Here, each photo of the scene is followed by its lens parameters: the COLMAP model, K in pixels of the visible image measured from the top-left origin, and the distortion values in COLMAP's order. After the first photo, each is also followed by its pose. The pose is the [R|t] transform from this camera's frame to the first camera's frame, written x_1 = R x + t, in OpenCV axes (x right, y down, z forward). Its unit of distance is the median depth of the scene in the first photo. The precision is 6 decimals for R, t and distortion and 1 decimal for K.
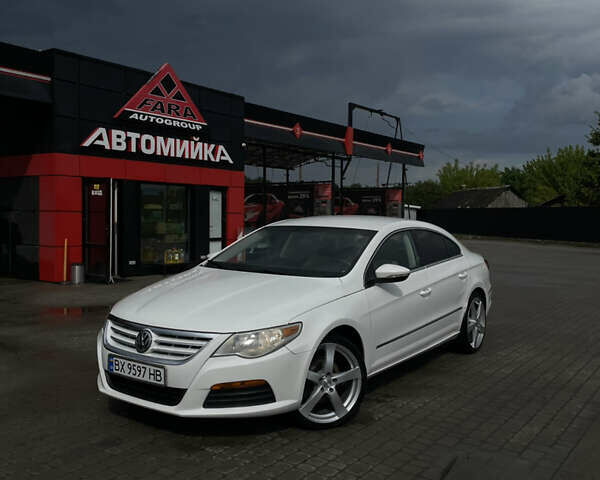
lens RADIAL K [[586.7, 0, 300.0], [0, 586.7, 240.0], [0, 0, 1]] dist [0.136057, -0.282245]
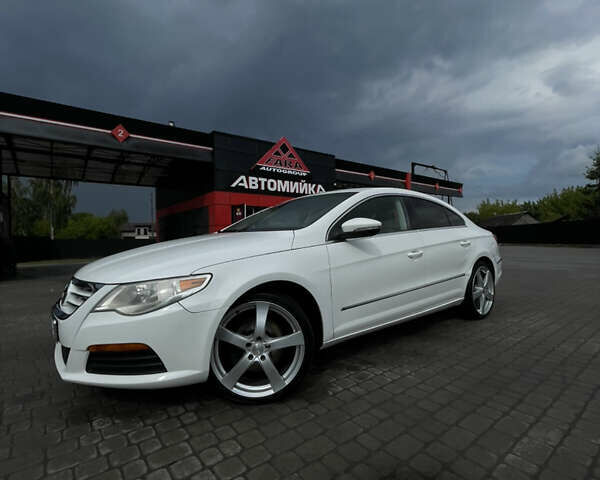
lens RADIAL K [[323.7, 0, 300.0], [0, 323.7, 240.0], [0, 0, 1]] dist [-0.003611, -0.000325]
pose [[0.961382, -0.027694, -0.273819, 0.134404], [0.017672, 0.999083, -0.038999, 0.062523], [0.274648, 0.032654, 0.960990, 0.333931]]
